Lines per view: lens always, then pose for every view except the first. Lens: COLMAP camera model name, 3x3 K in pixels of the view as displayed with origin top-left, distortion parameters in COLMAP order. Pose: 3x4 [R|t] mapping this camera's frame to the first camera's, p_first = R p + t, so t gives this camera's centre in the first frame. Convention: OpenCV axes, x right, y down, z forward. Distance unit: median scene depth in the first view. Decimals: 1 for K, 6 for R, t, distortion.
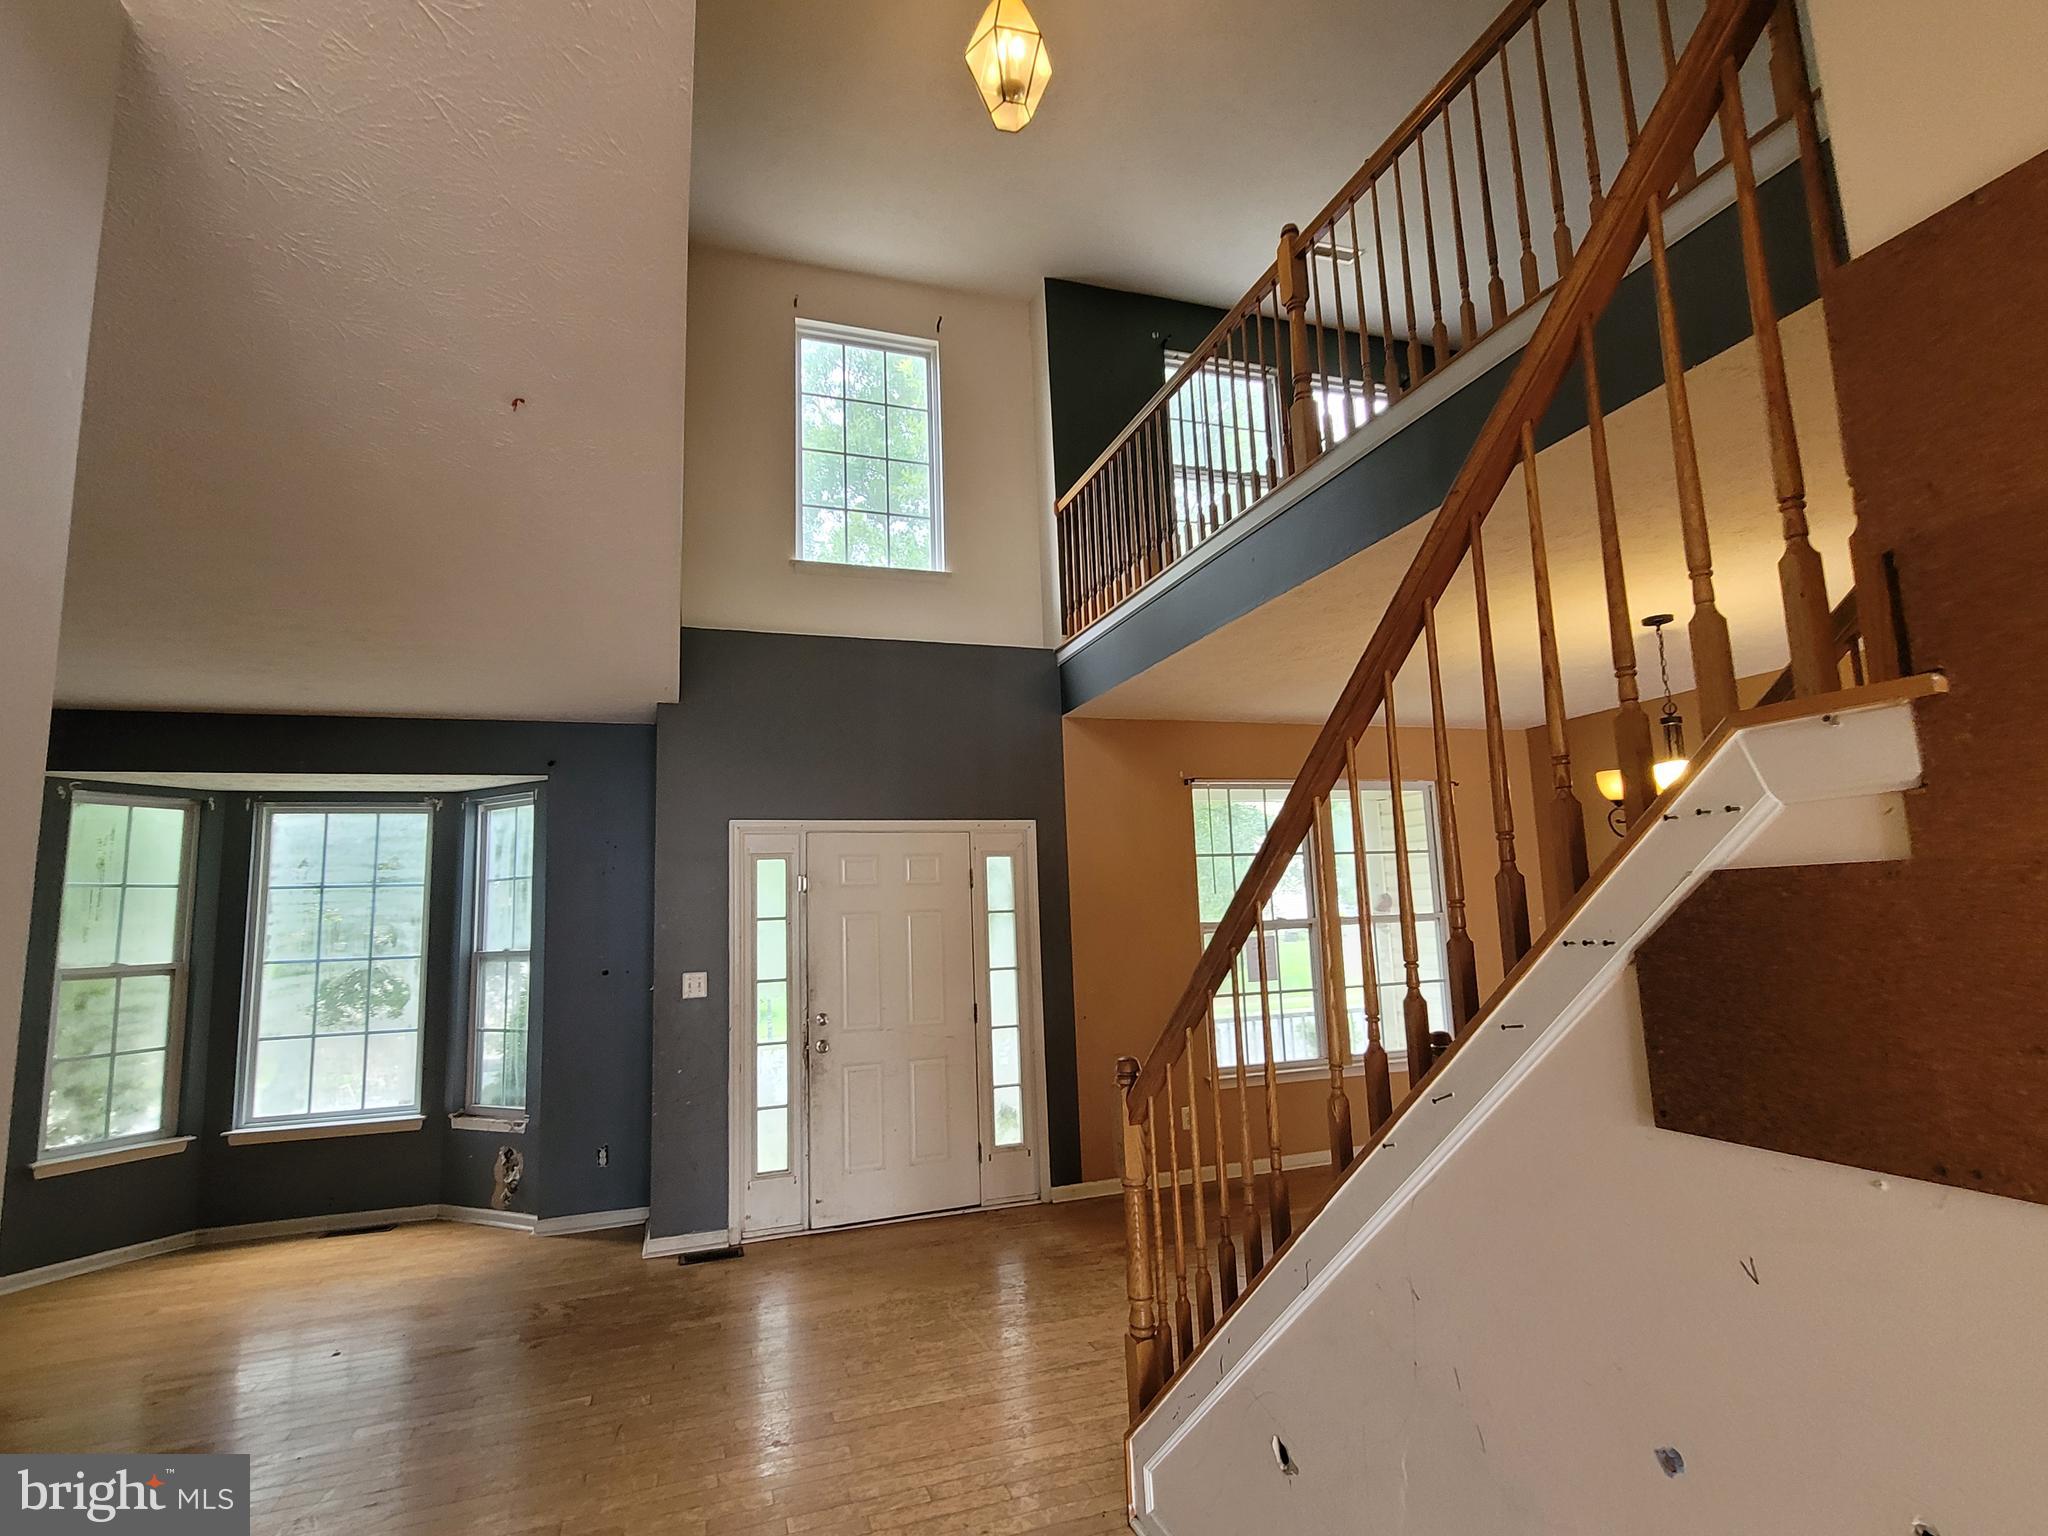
lens RADIAL K [[993.0, 0, 1017.4], [0, 993.0, 783.0], [0, 0, 1]] dist [-0.000227, -0.000882]
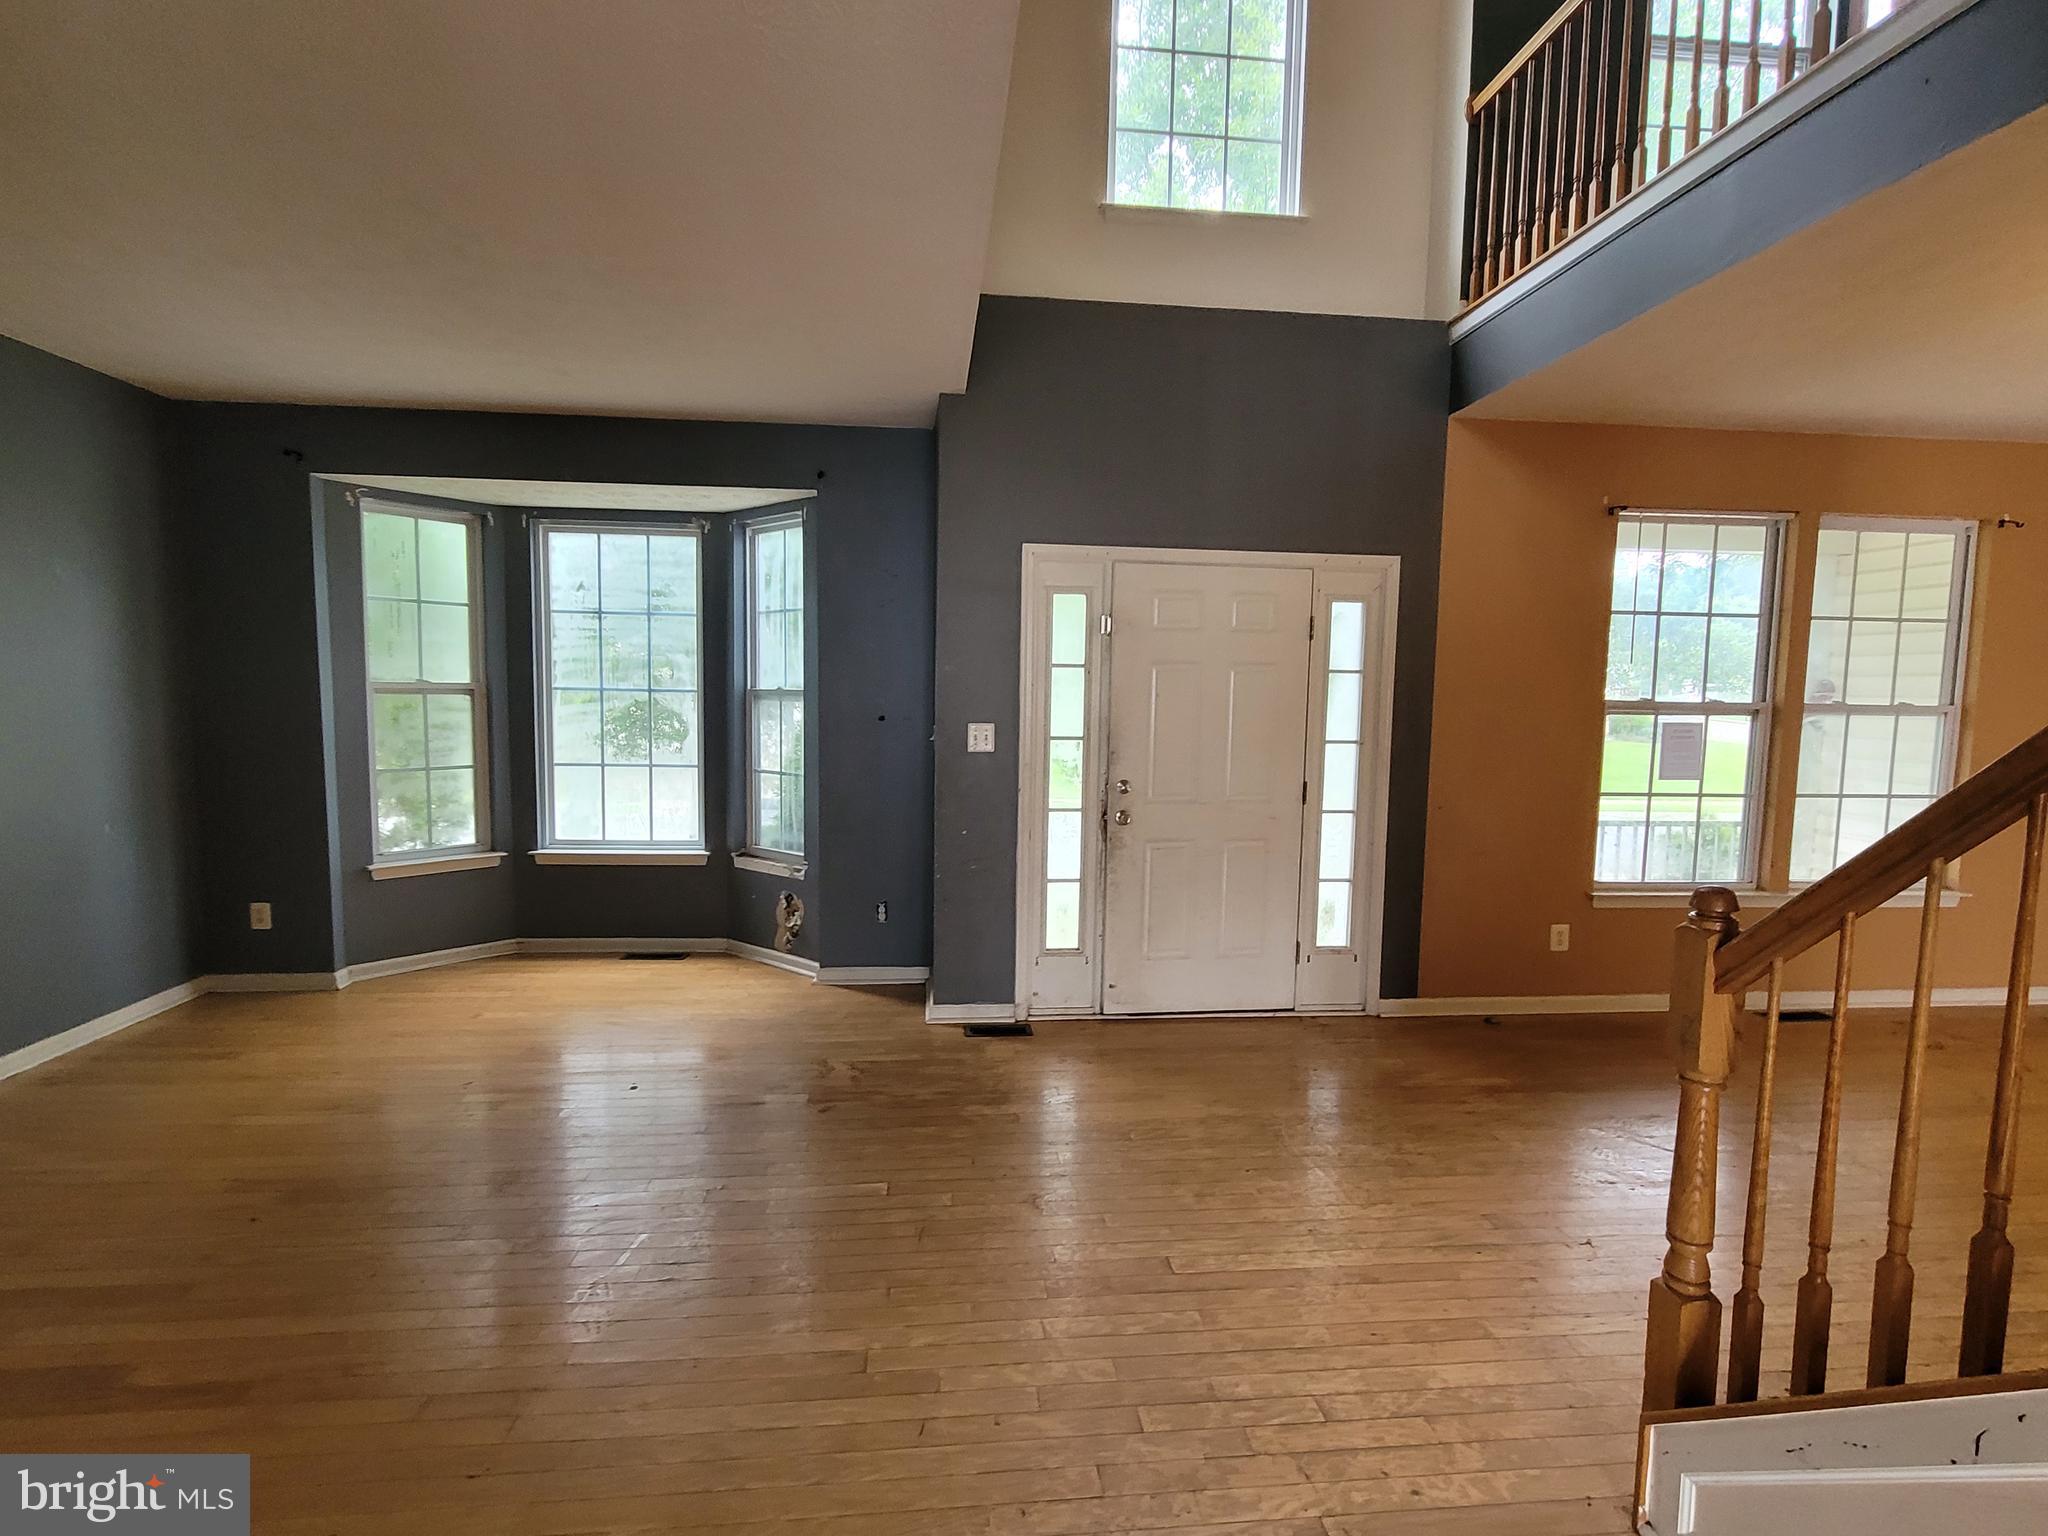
lens RADIAL K [[993.0, 0, 1017.4], [0, 993.0, 783.0], [0, 0, 1]] dist [-0.000227, -0.000882]
pose [[0.971474, 0.072946, -0.225648, -0.090962], [-0.020331, 0.973631, 0.227221, 0.042606], [0.236273, -0.216152, 0.947340, 0.169189]]
